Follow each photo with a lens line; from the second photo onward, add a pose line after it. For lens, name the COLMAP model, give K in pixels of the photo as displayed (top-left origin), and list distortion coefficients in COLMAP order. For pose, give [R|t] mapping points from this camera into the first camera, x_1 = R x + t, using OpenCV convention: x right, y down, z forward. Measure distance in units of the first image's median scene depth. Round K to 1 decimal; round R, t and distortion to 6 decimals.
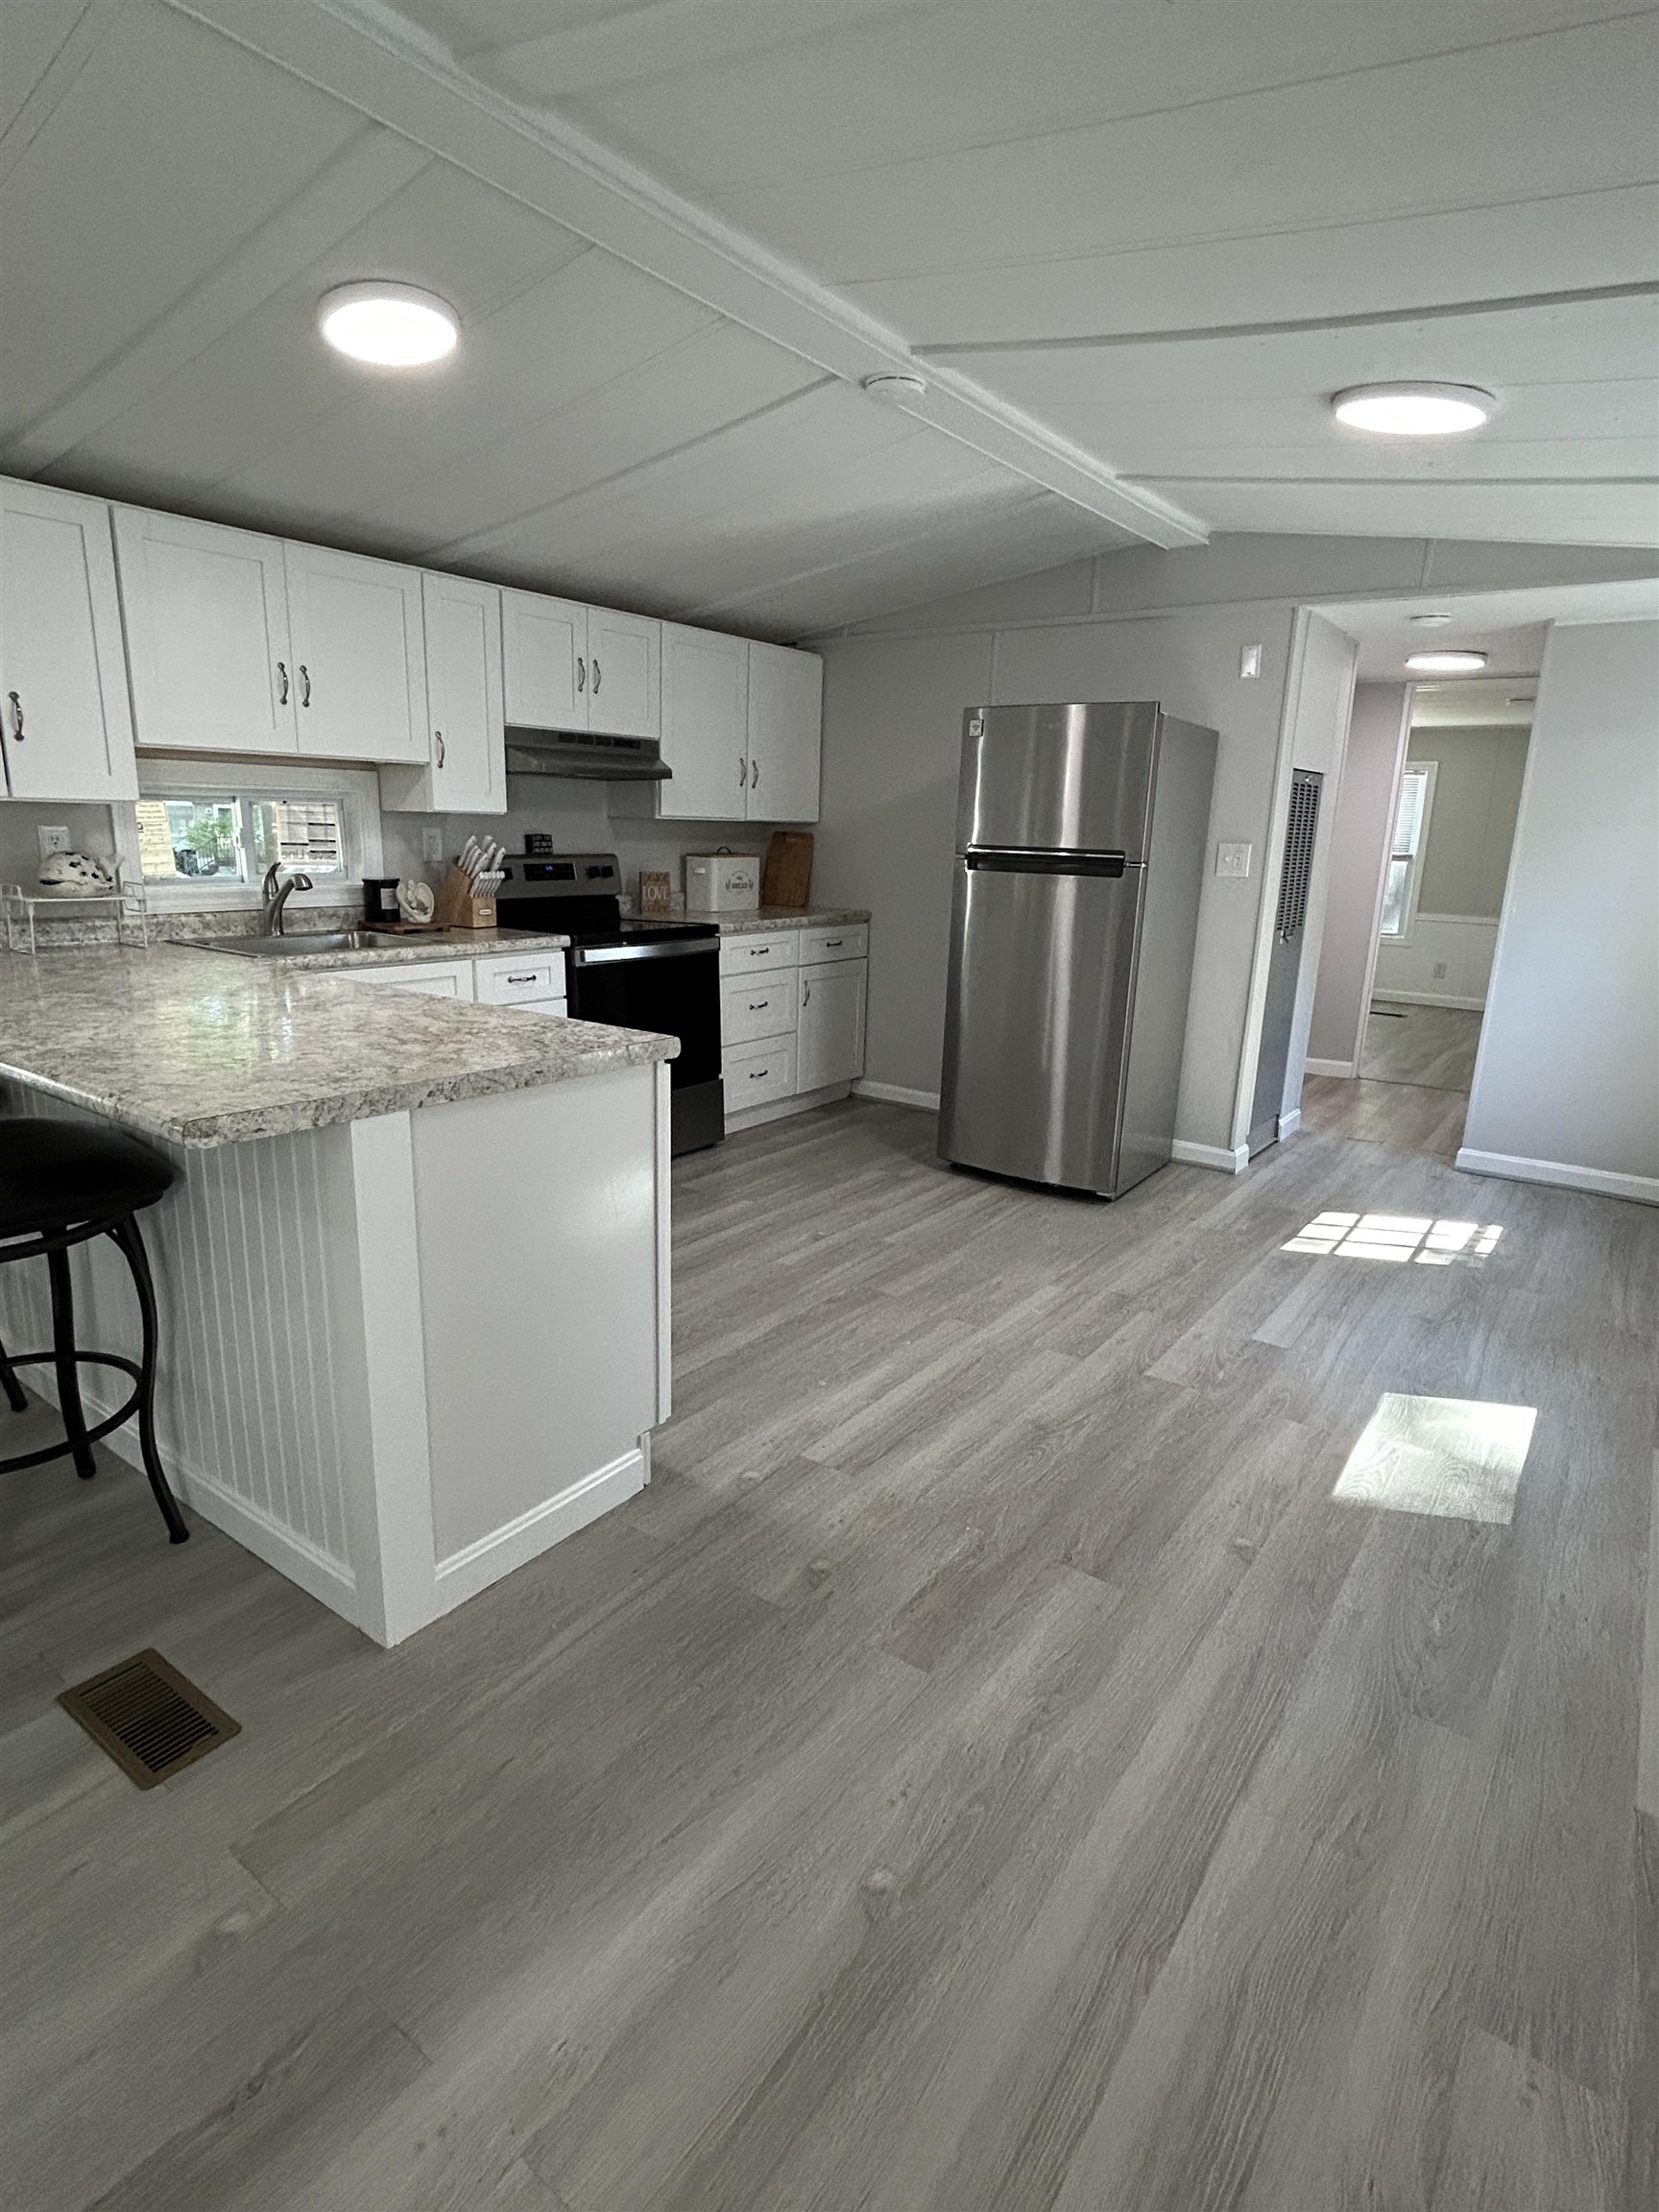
lens RADIAL K [[1139.9, 0, 829.5], [0, 1139.9, 1106.0], [0, 0, 1]] dist [0.004381, -0.001709]
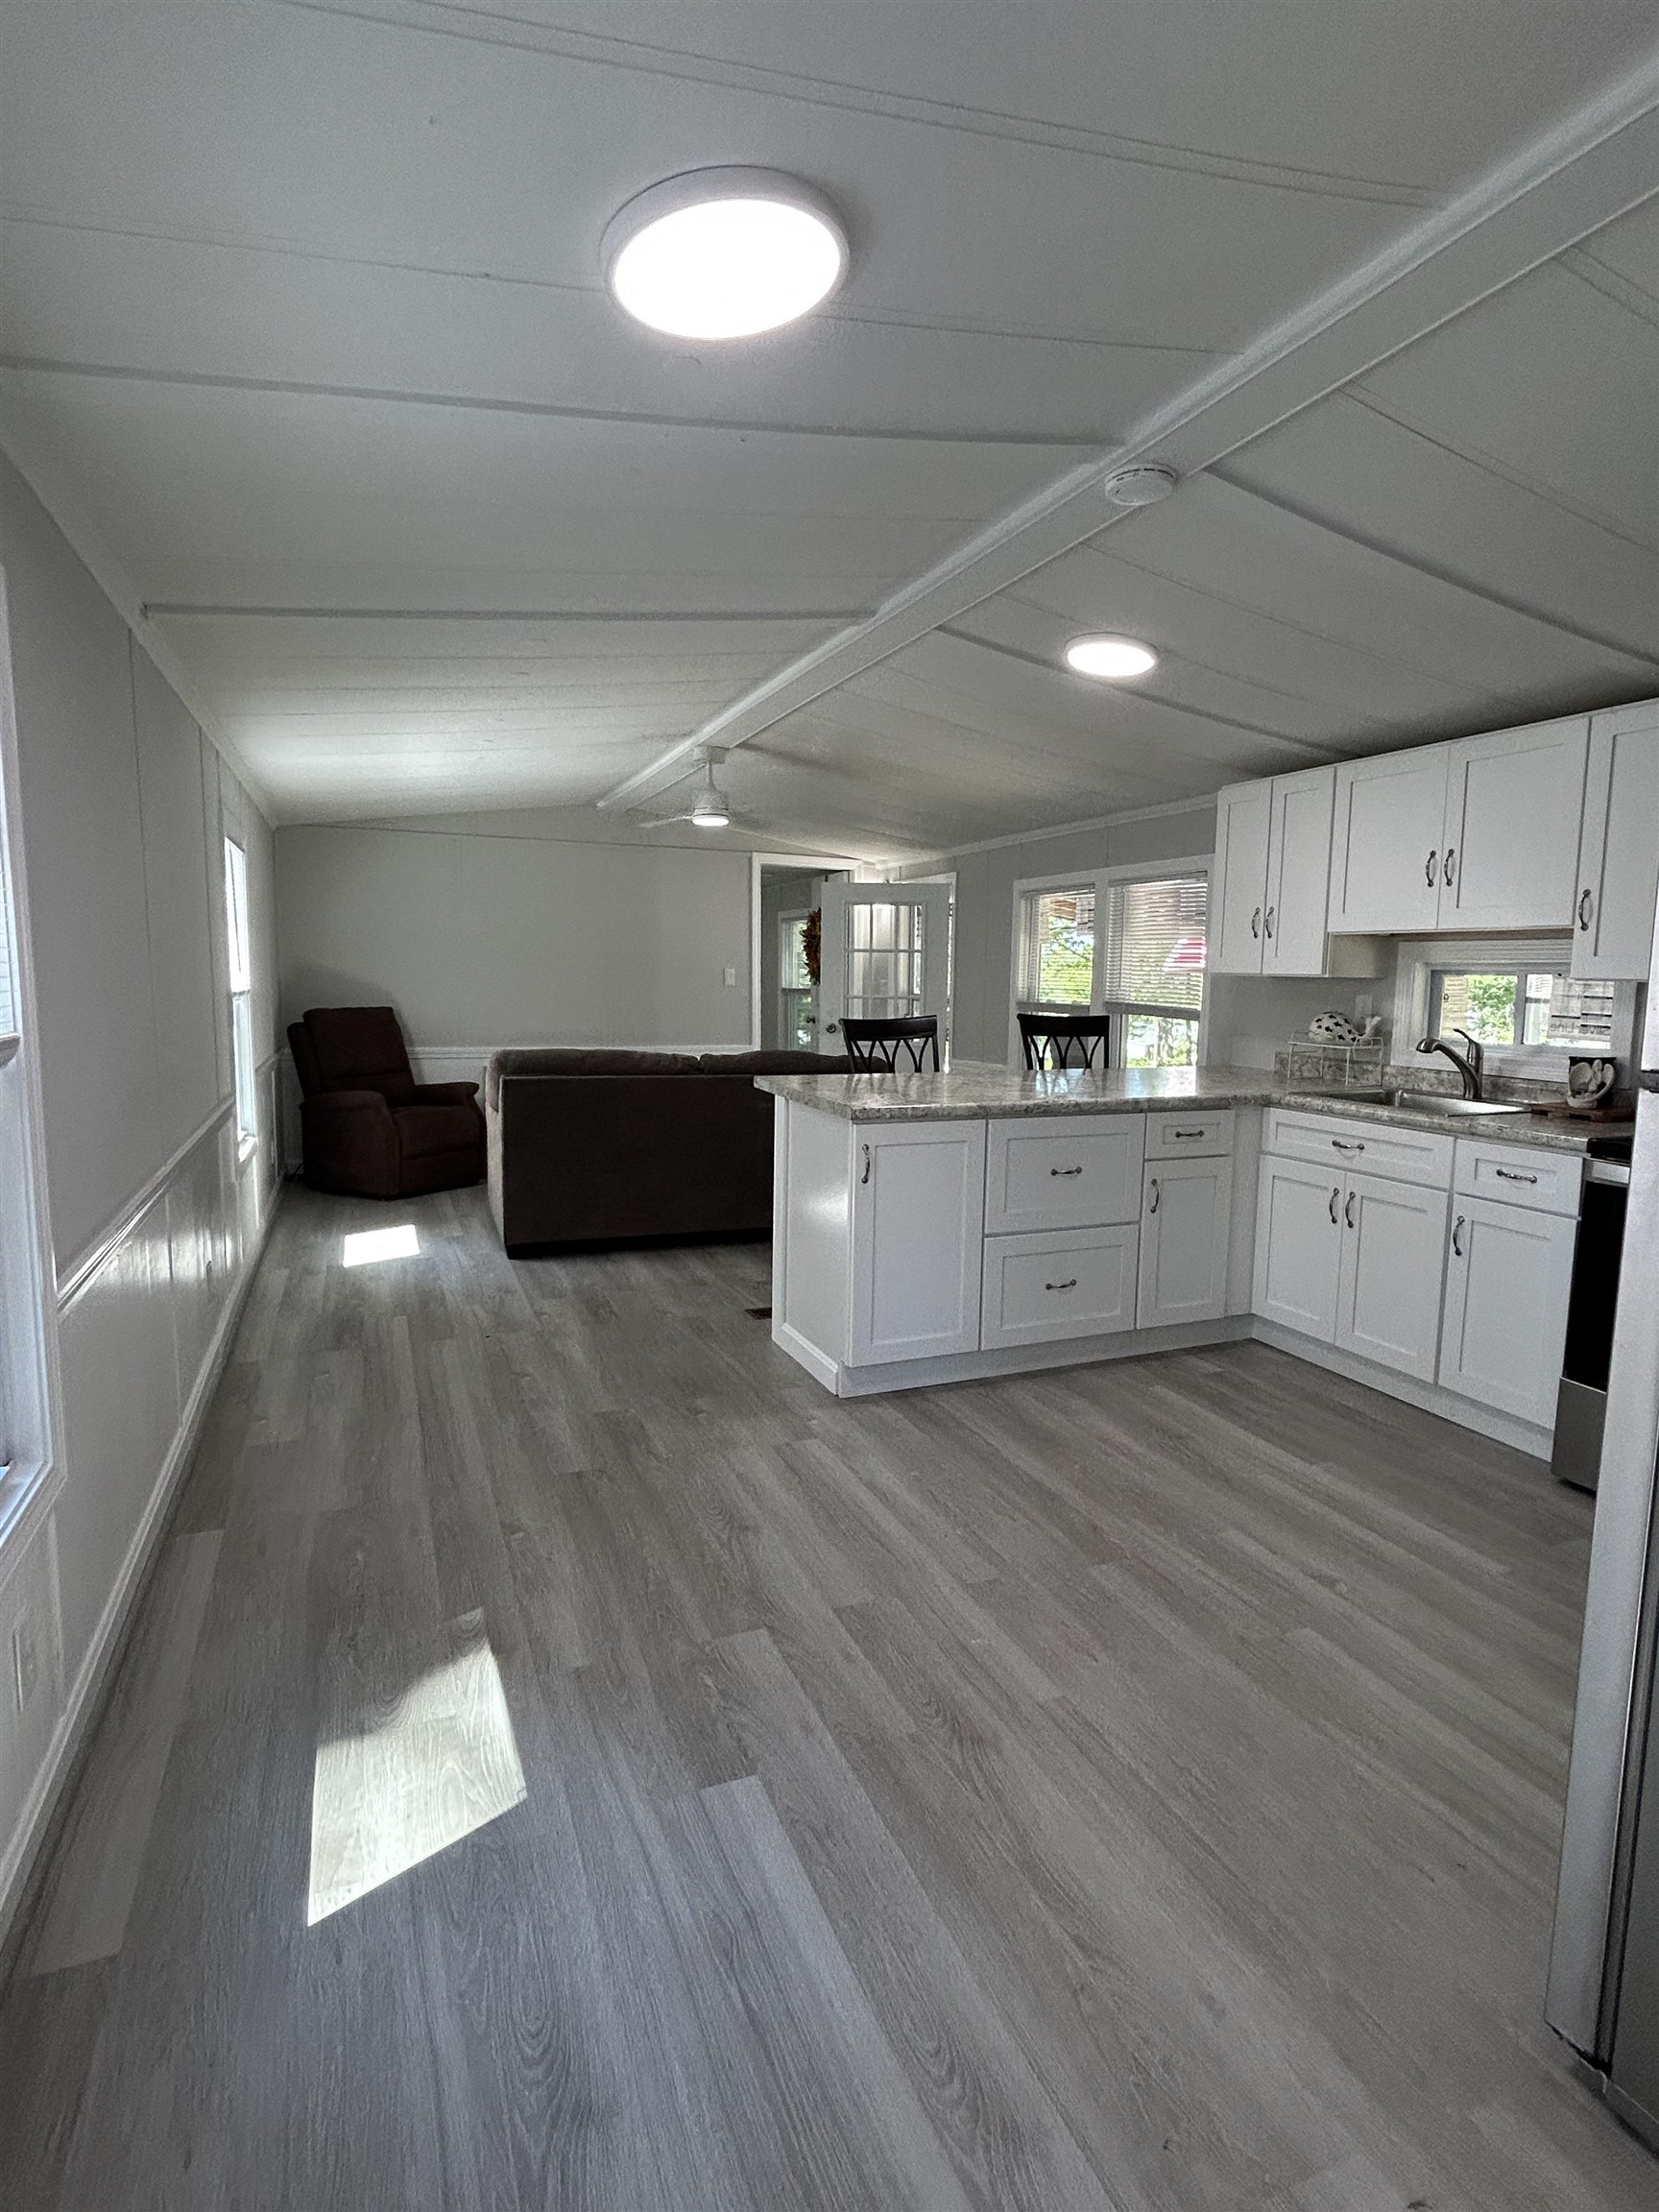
lens RADIAL K [[1114.8, 0, 829.5], [0, 1114.8, 1106.0], [0, 0, 1]] dist [0.001388, 0.000586]
pose [[-0.516135, 0.069078, -0.853717, 0.674198], [-0.235585, 0.946847, 0.219043, -0.221836], [0.823471, 0.314179, -0.472427, 0.972235]]
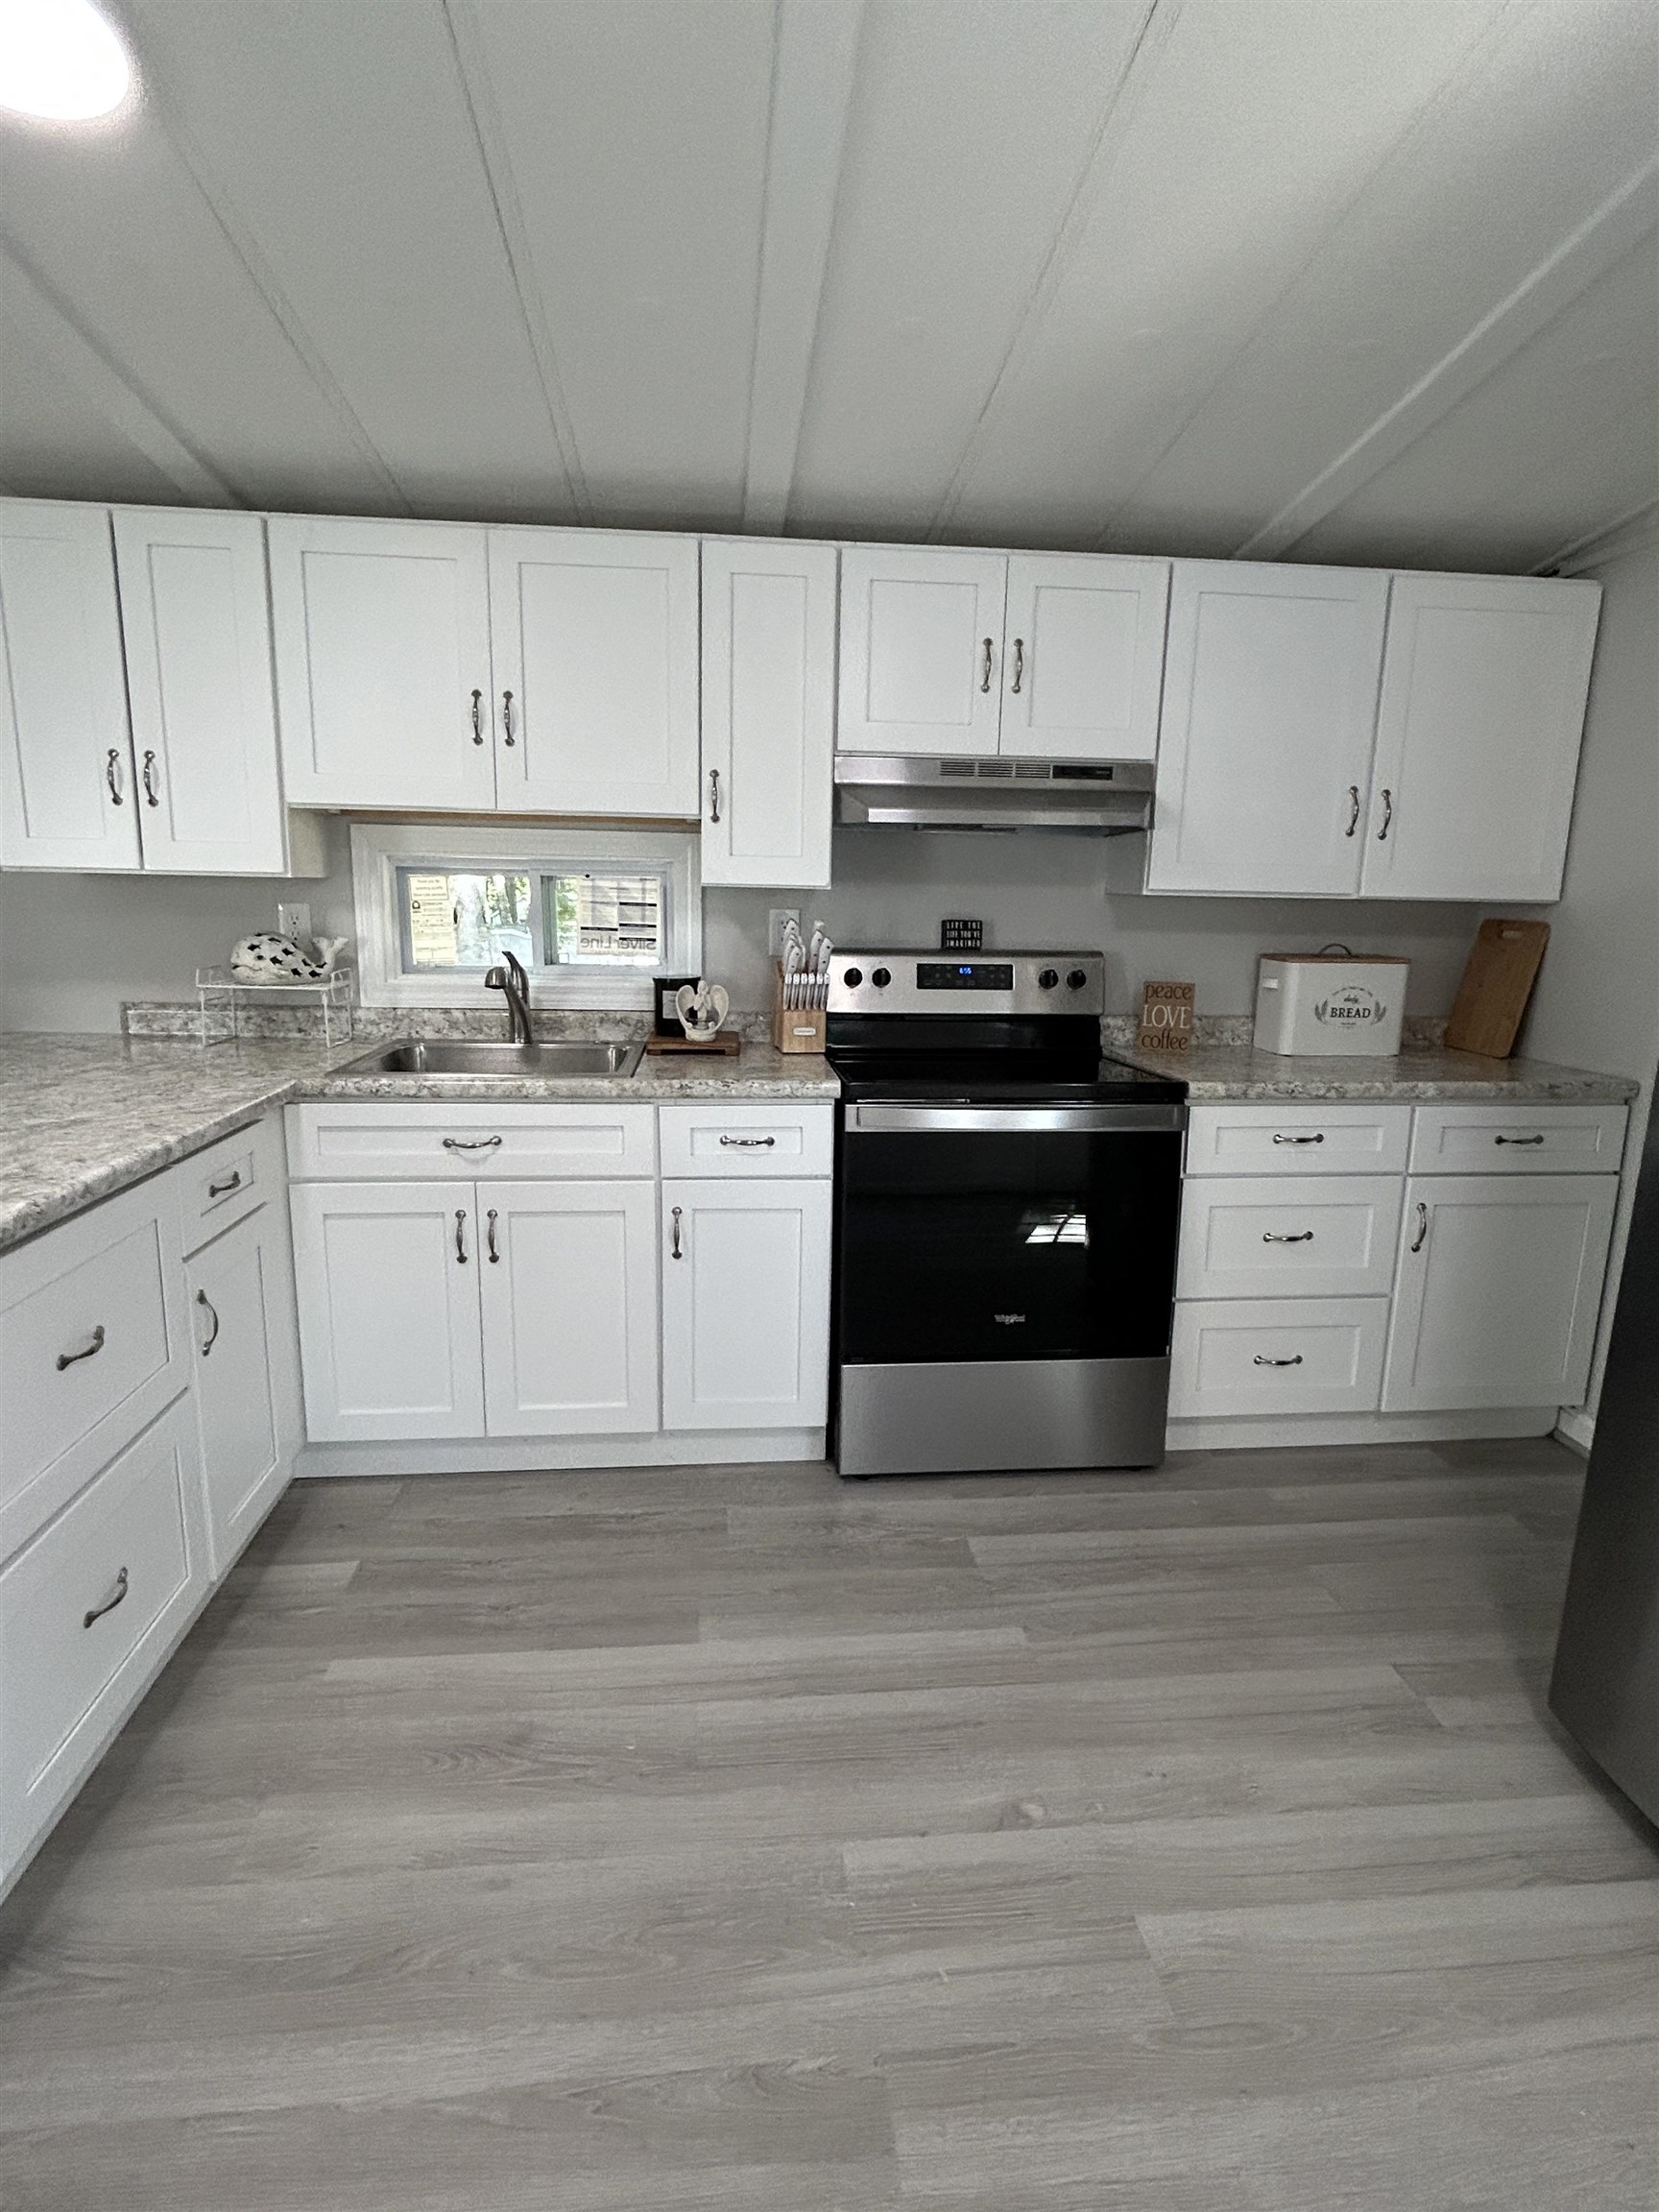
lens RADIAL K [[1139.9, 0, 829.5], [0, 1139.9, 1106.0], [0, 0, 1]] dist [0.004381, -0.001709]
pose [[0.671929, 0.125697, -0.729871, 0.228263], [-0.180711, 0.983532, 0.003017, -0.143254], [0.718231, 0.129868, 0.683578, 0.604968]]
